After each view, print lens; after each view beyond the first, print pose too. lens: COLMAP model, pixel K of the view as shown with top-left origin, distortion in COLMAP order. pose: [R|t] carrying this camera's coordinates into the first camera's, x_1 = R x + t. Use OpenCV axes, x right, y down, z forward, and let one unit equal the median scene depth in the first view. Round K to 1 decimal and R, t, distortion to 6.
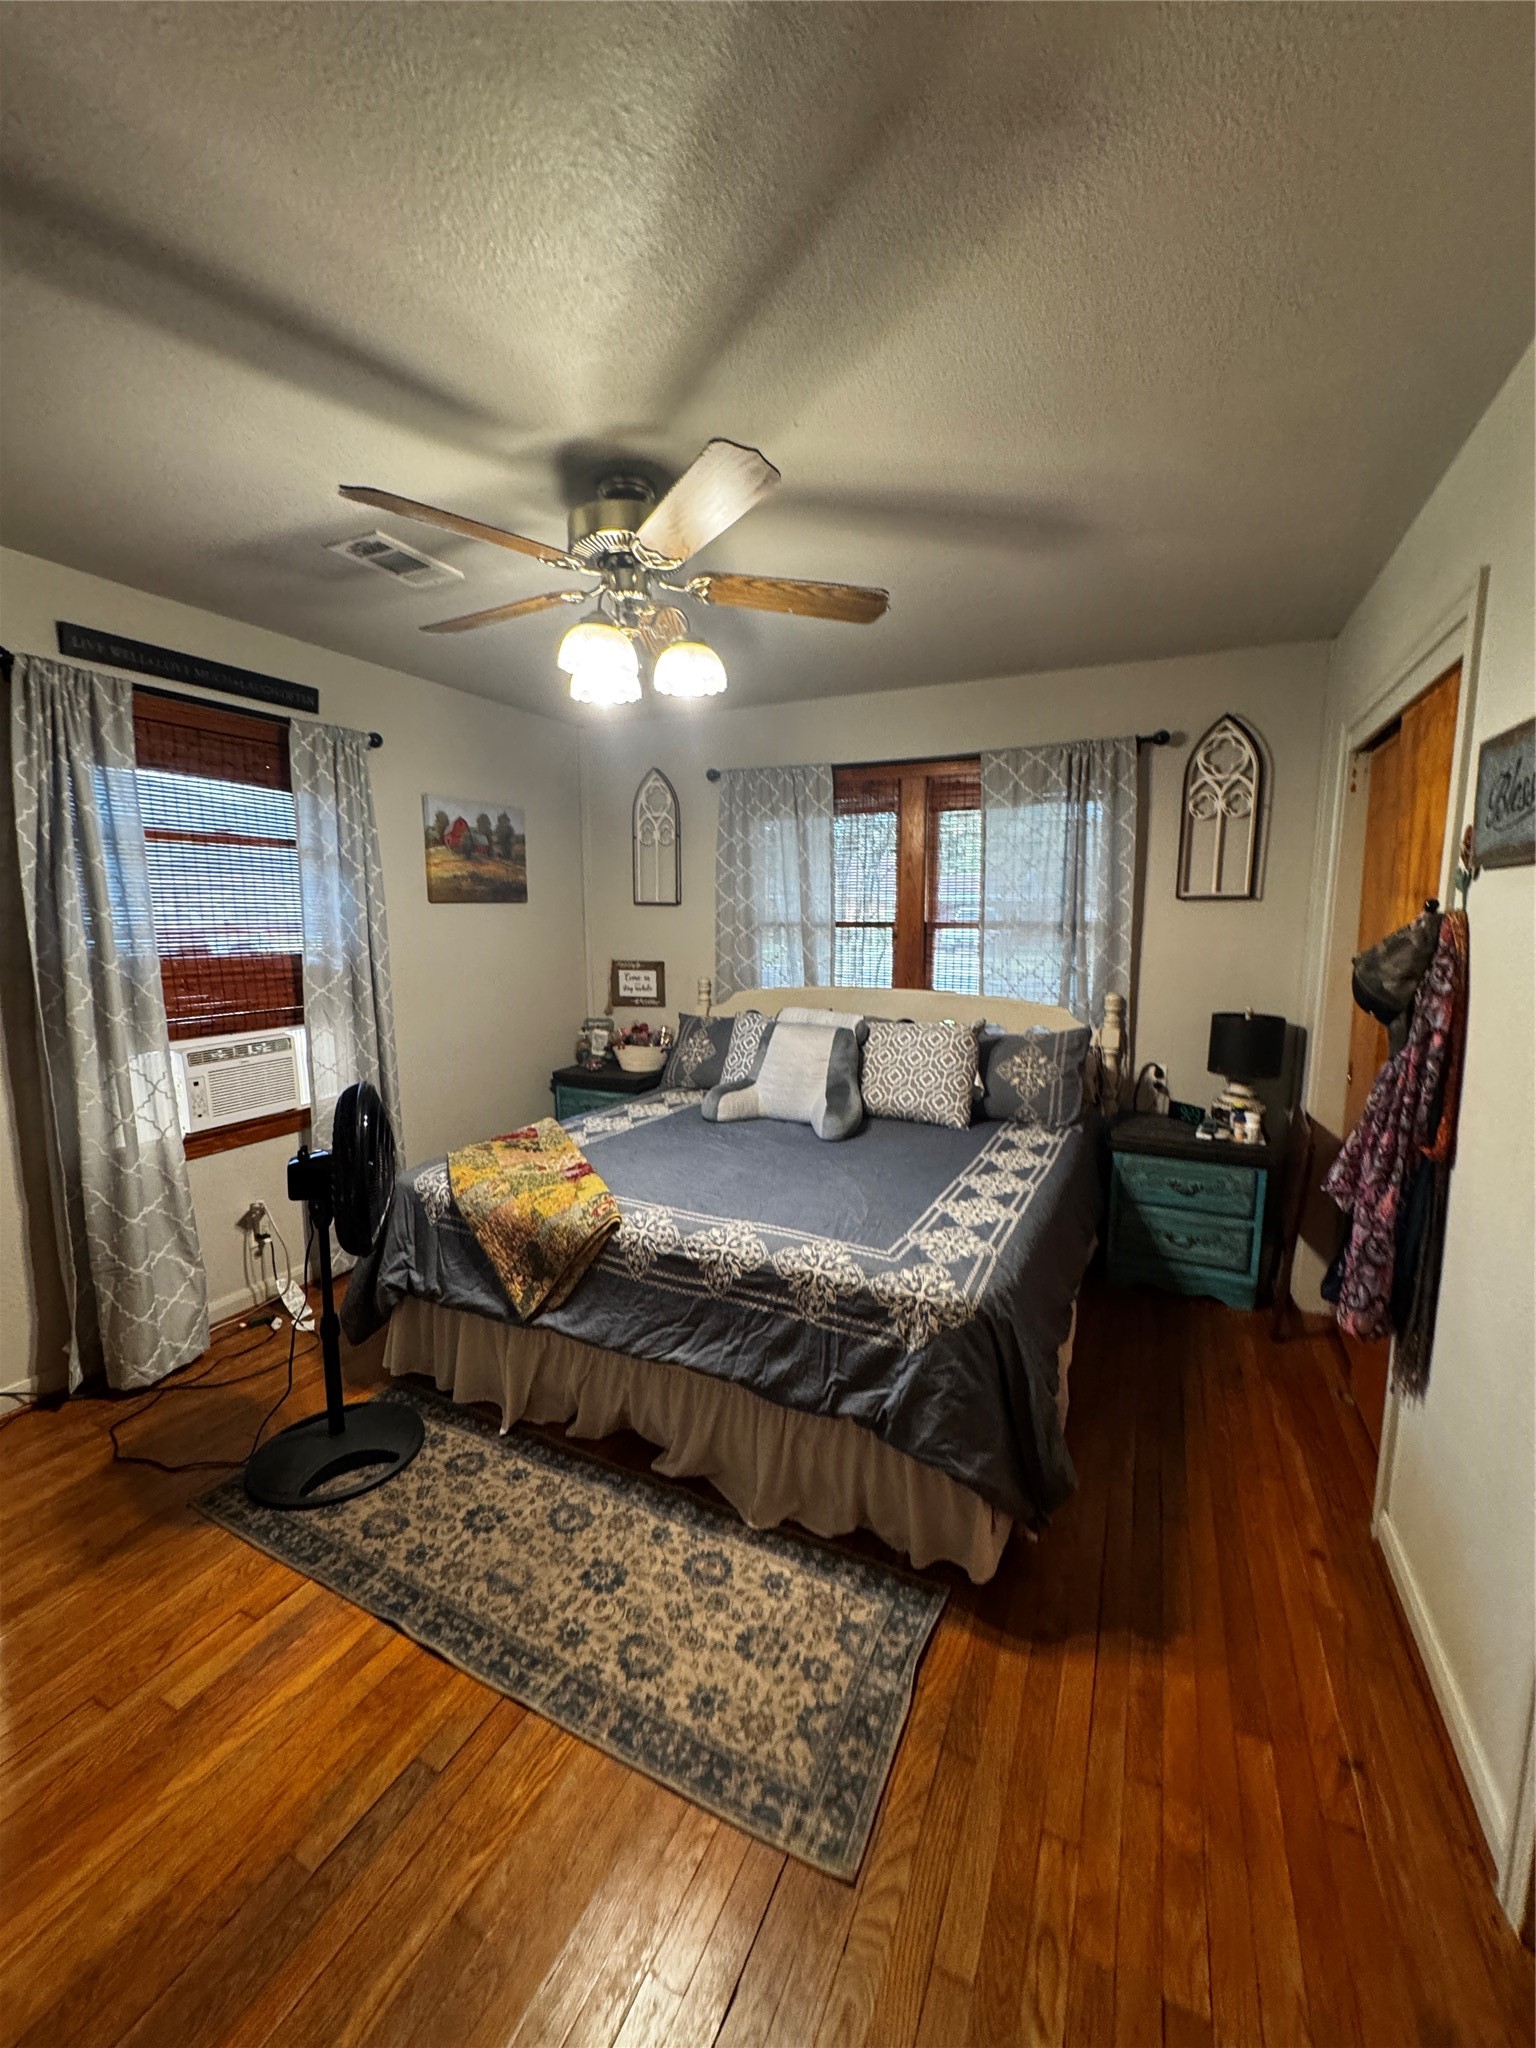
lens RADIAL K [[811.4, 0, 763.5], [0, 811.4, 1019.3], [0, 0, 1]] dist [-0.004609, 0.001376]
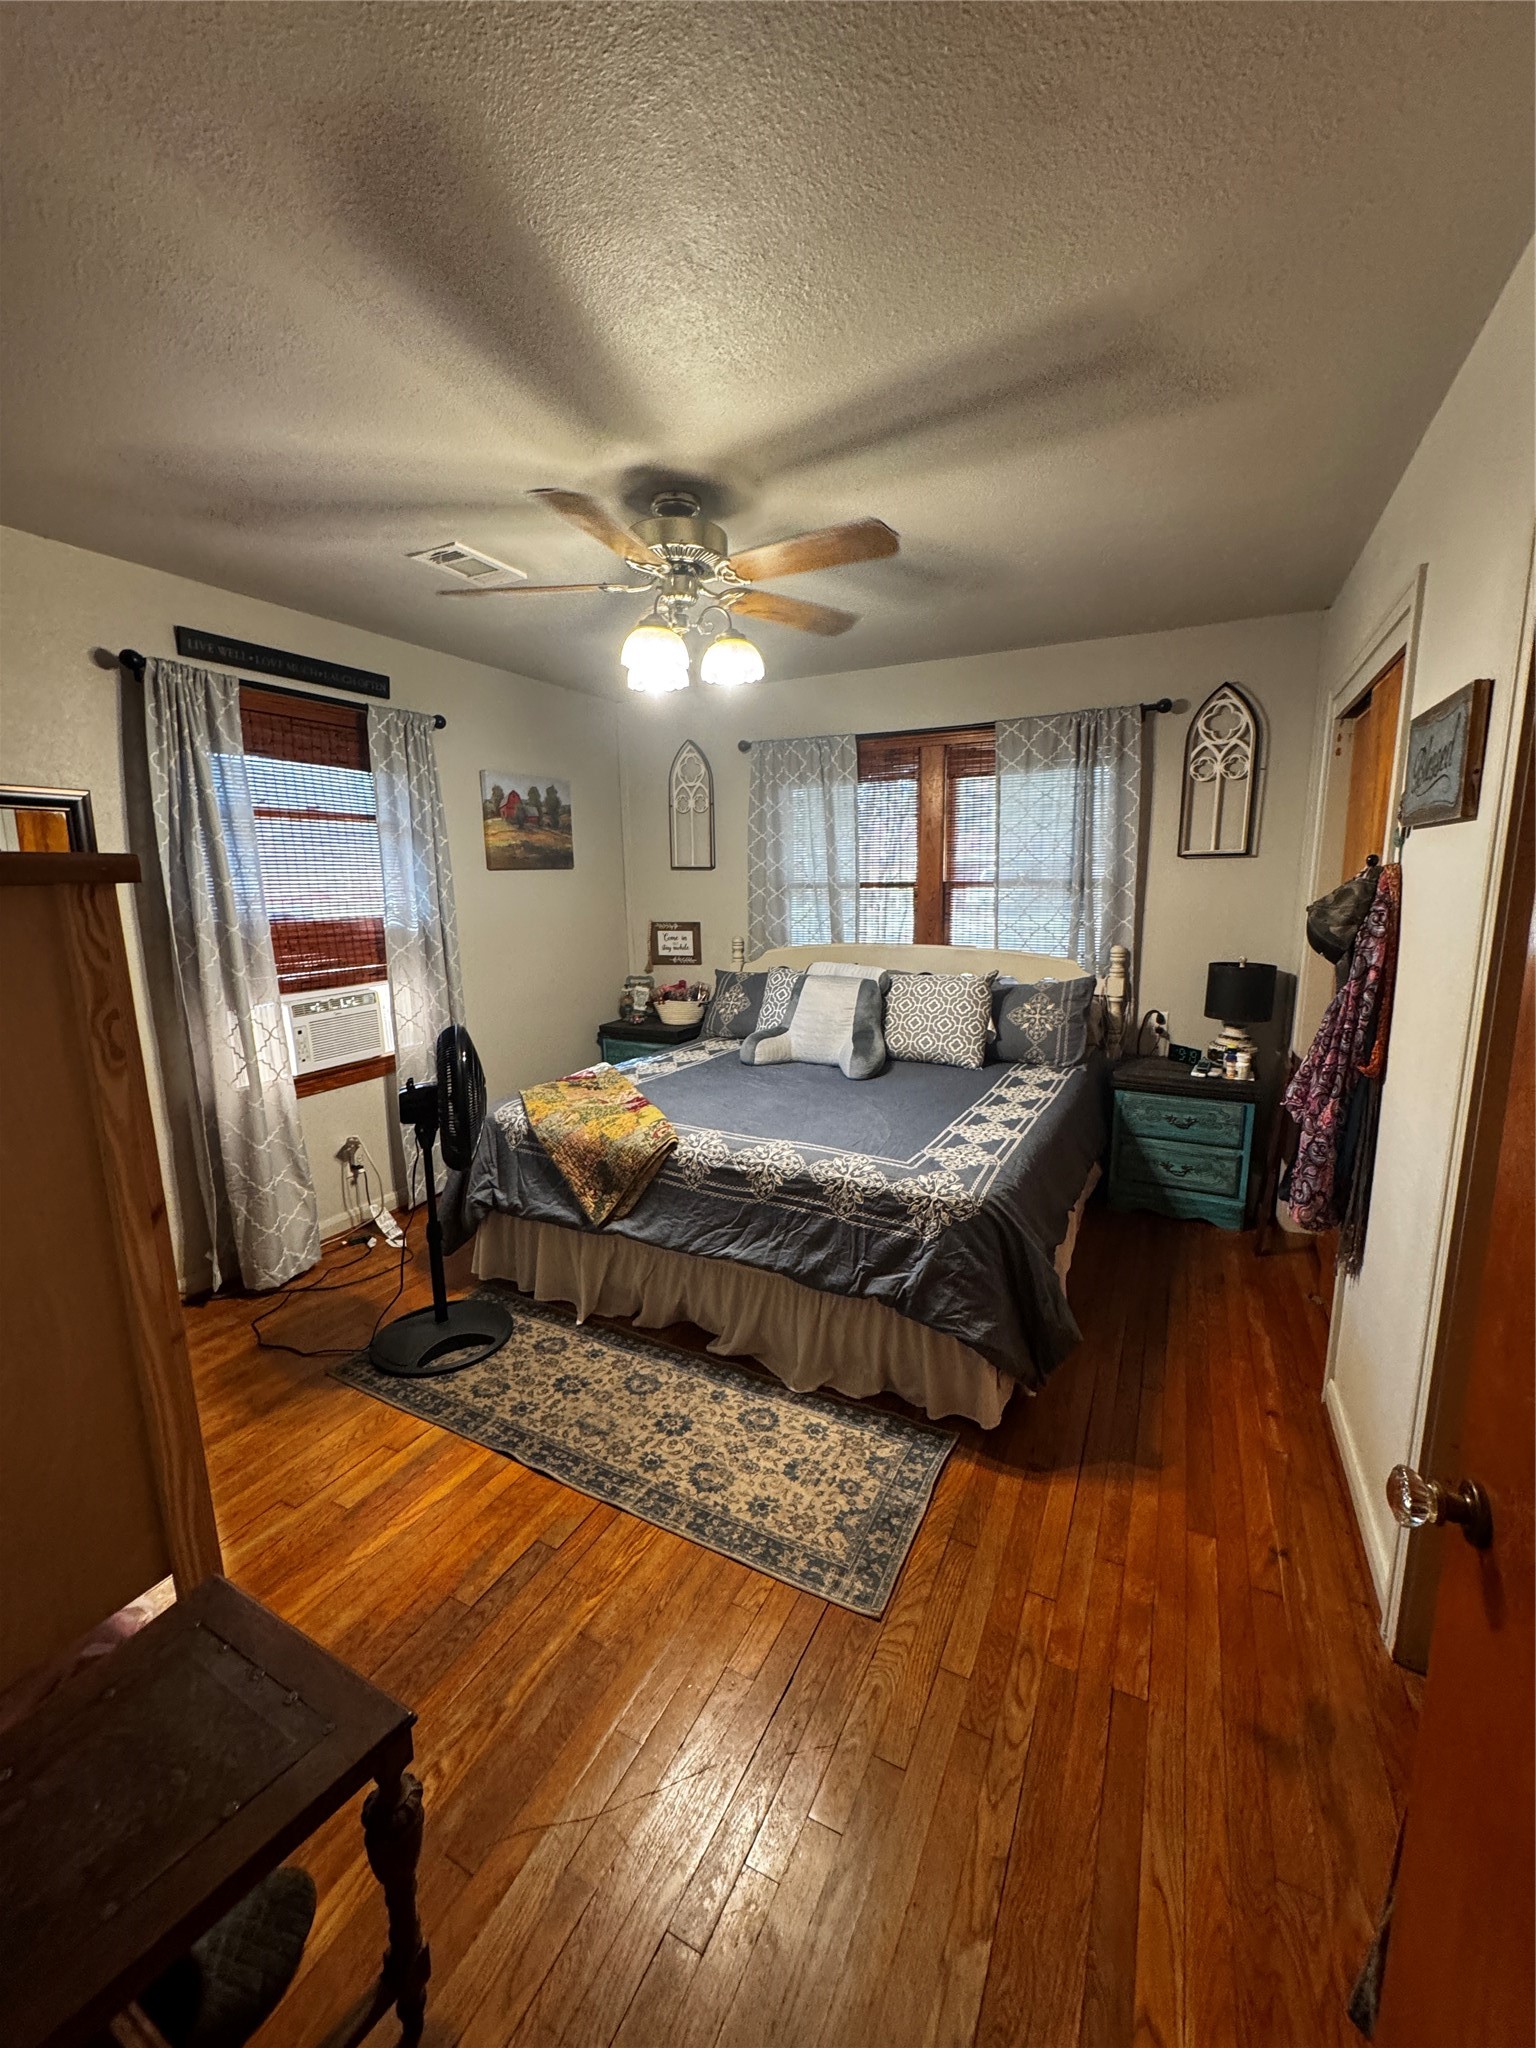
lens RADIAL K [[811.4, 0, 767.9], [0, 811.4, 1016.3], [0, 0, 1]] dist [-0.004609, 0.001376]
pose [[0.999661, -0.009418, -0.024257, -0.015676], [0.010392, 0.999132, 0.040337, 0.021374], [0.023856, -0.040575, 0.998892, -0.148637]]
